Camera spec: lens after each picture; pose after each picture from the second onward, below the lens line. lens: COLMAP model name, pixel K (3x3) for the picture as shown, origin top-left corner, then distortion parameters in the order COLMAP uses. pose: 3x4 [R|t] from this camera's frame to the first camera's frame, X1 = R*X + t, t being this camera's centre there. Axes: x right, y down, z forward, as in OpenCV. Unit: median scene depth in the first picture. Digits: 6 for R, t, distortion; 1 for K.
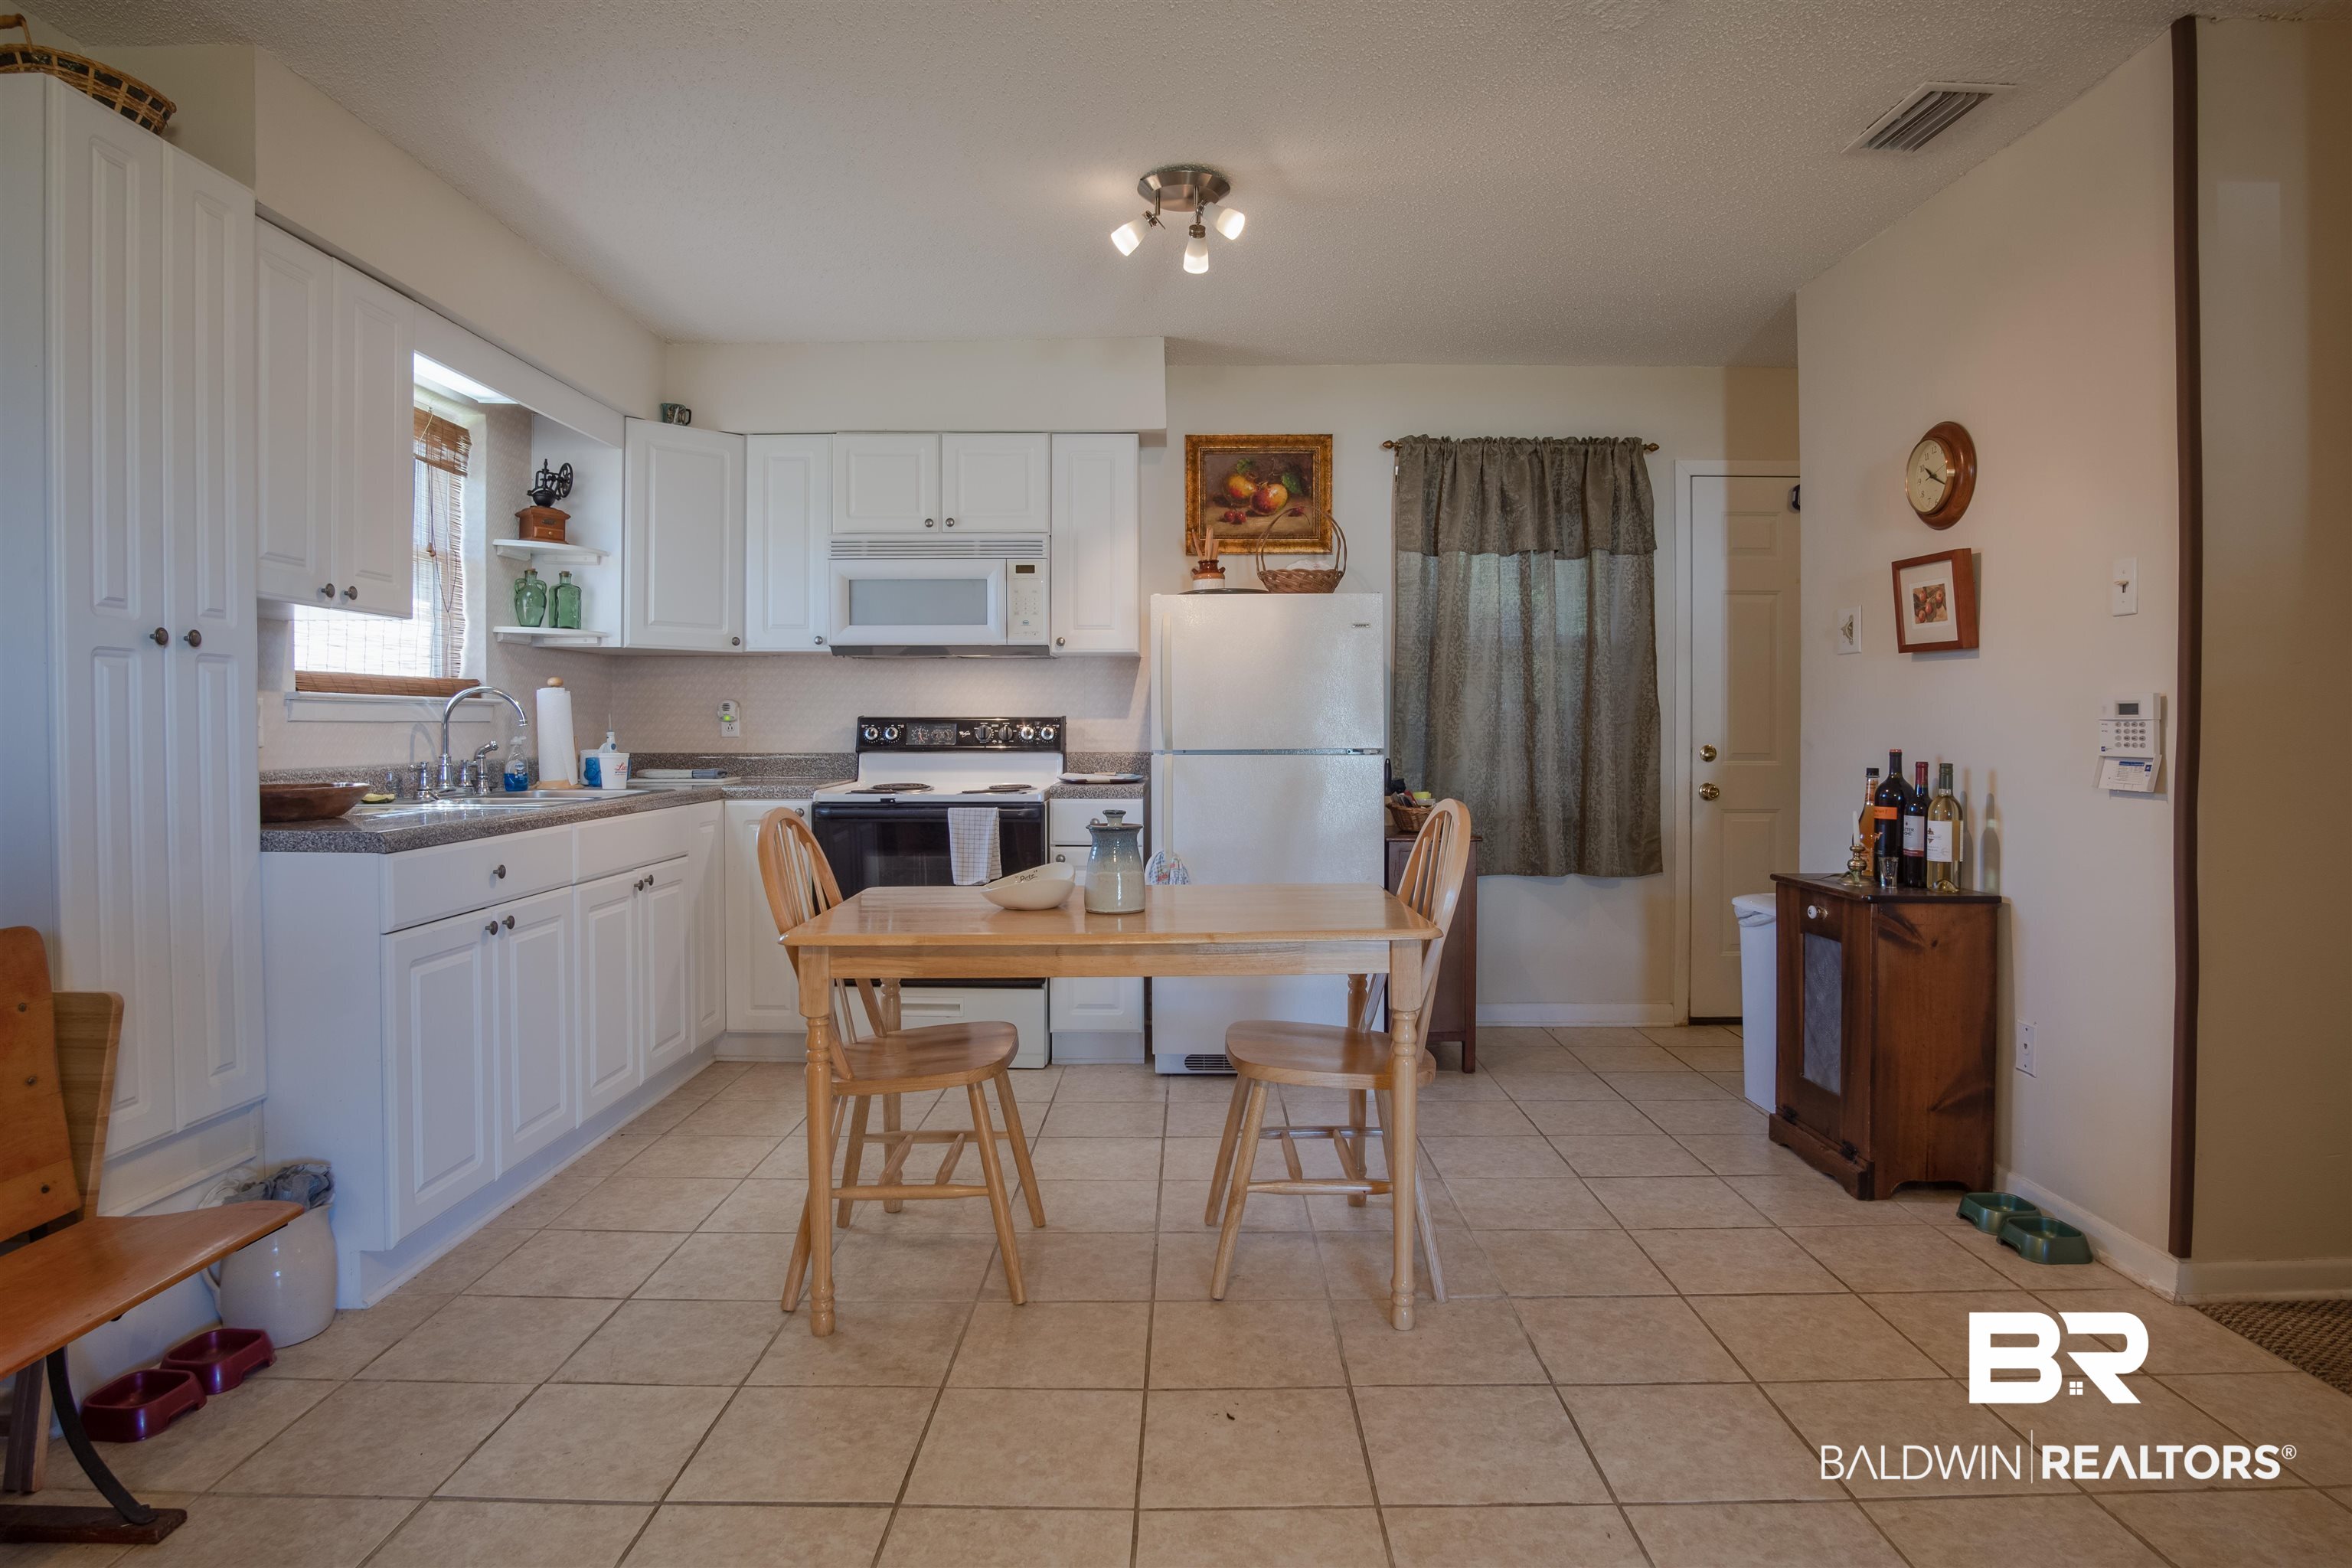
lens RADIAL K [[1328.9, 0, 1178.7], [0, 1328.9, 747.5], [0, 0, 1]] dist [-0.058365, 0.017091]
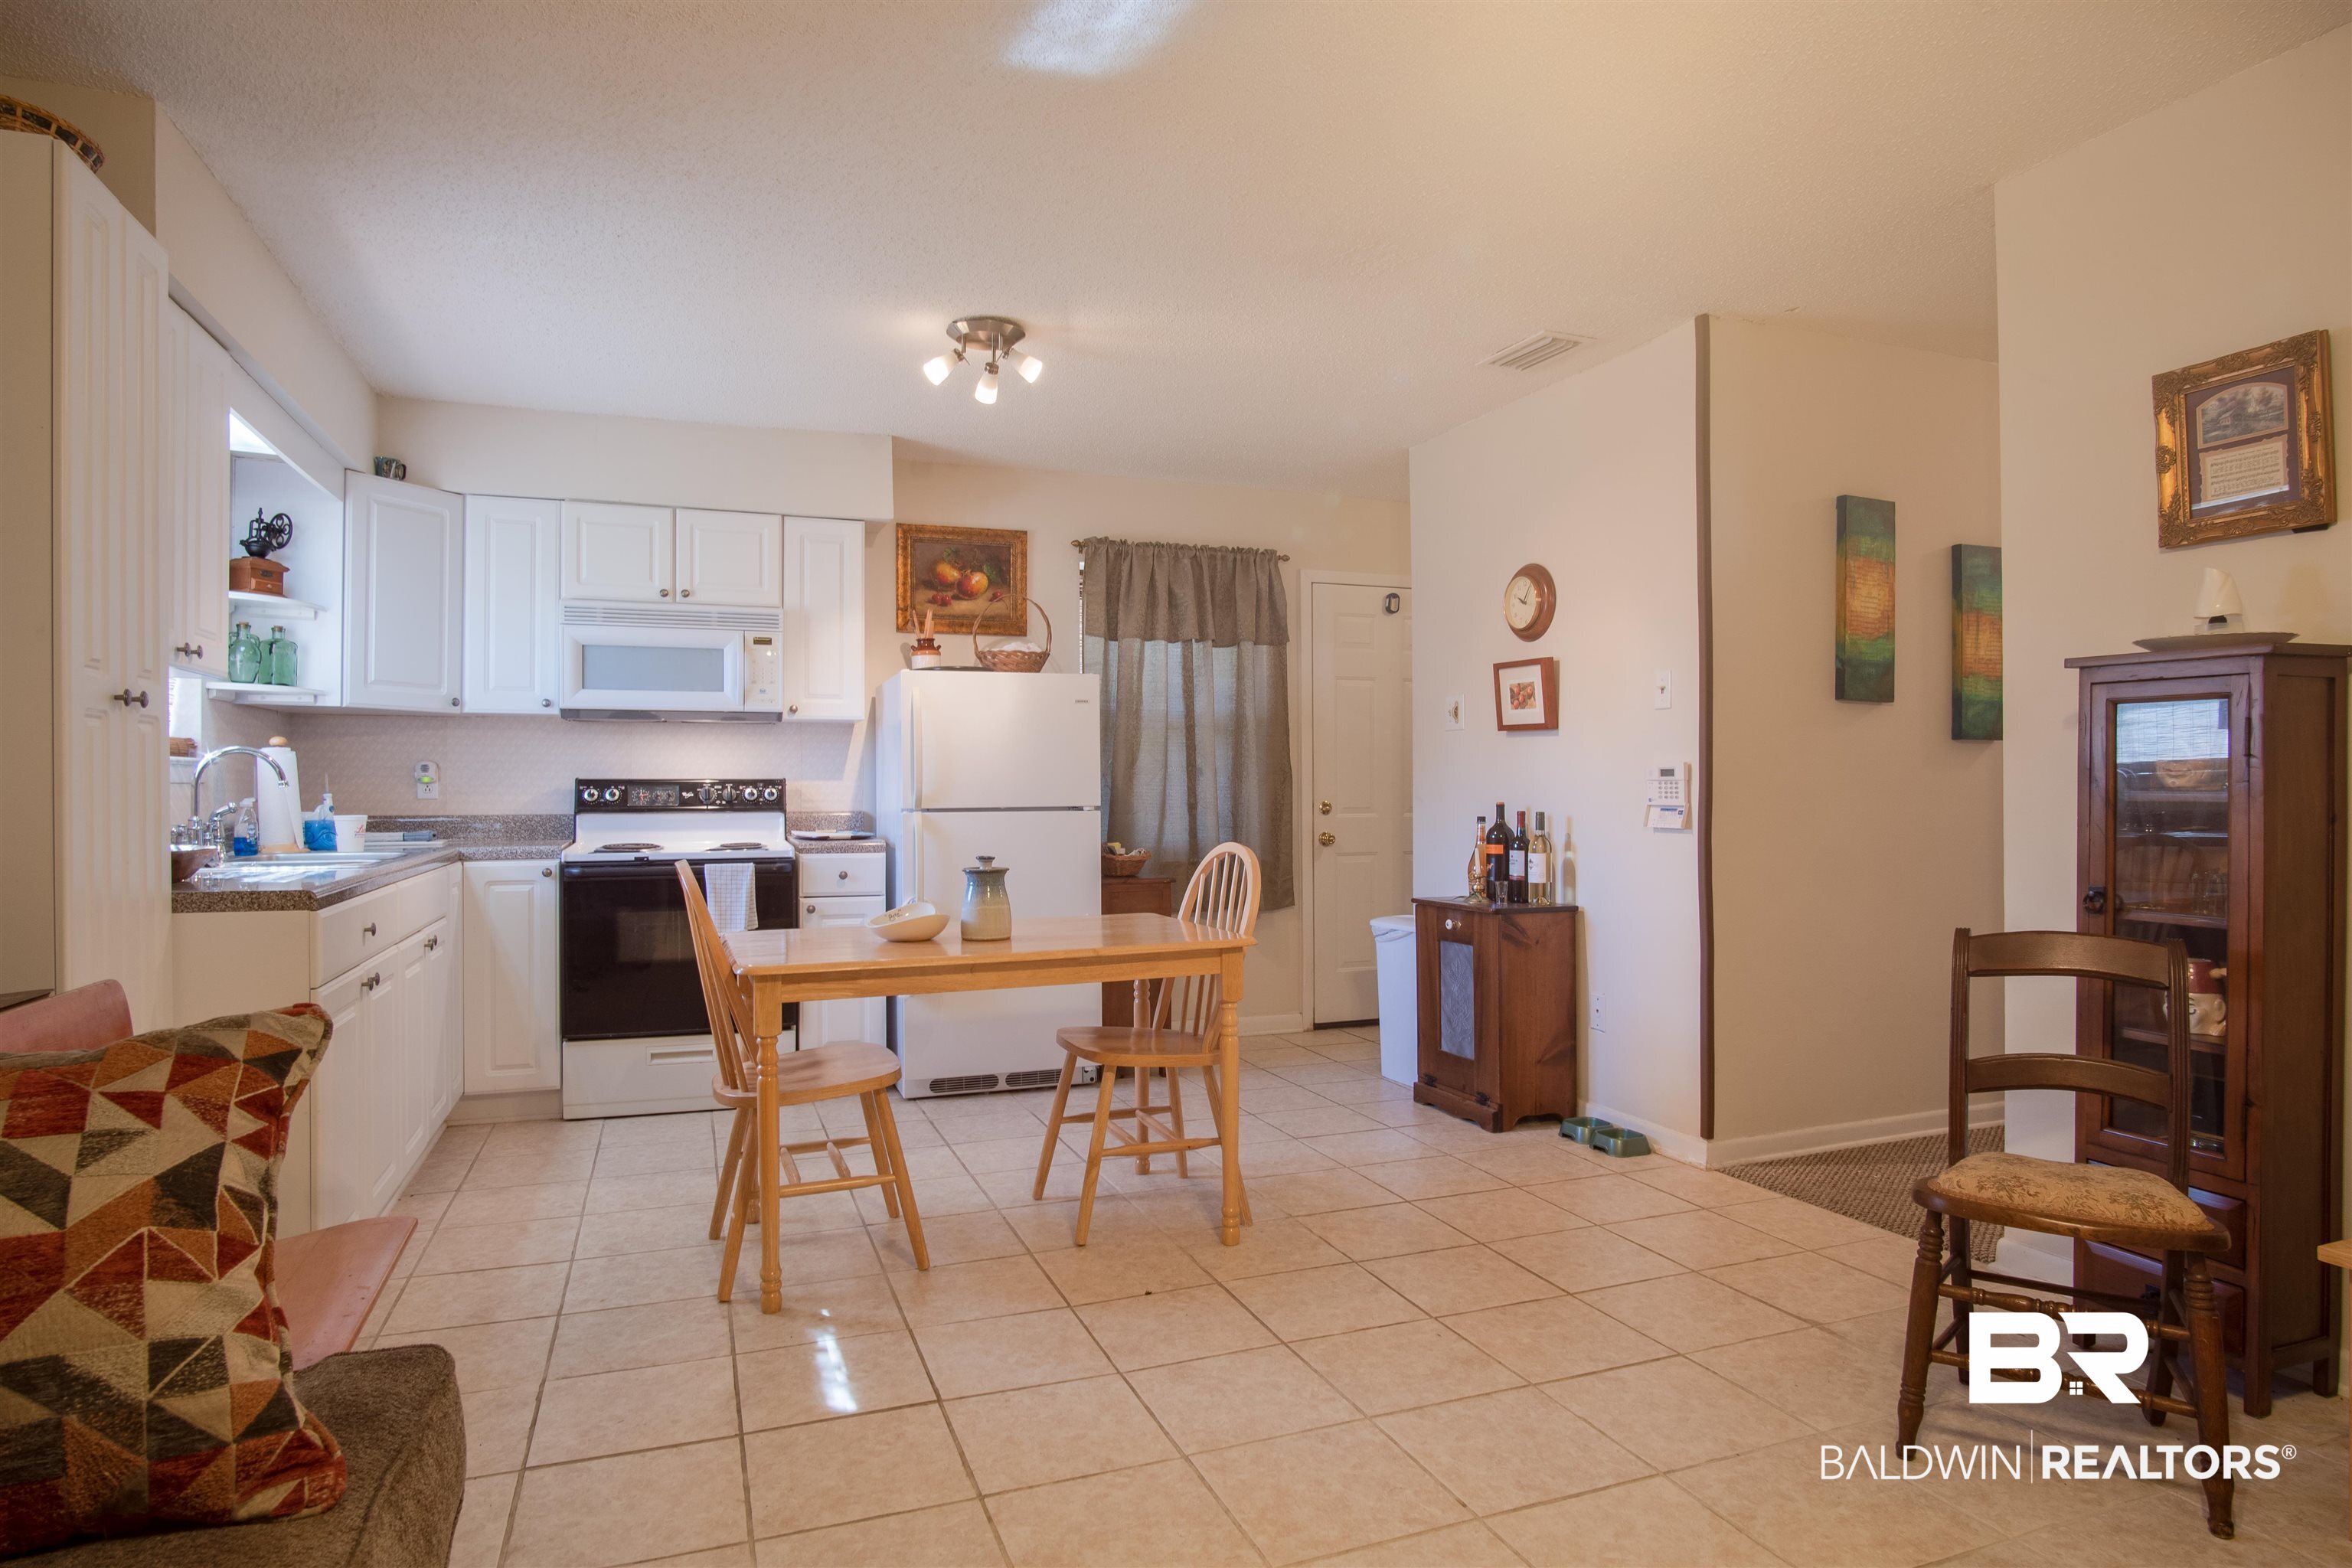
lens RADIAL K [[1335.7, 0, 1176.0], [0, 1335.7, 784.0], [0, 0, 1]] dist [-0.031206, 0.008829]
pose [[0.932431, -0.001306, 0.361346, -0.204182], [0.008241, 0.999810, -0.017653, 0.003233], [-0.361254, 0.019438, 0.932265, -0.129857]]
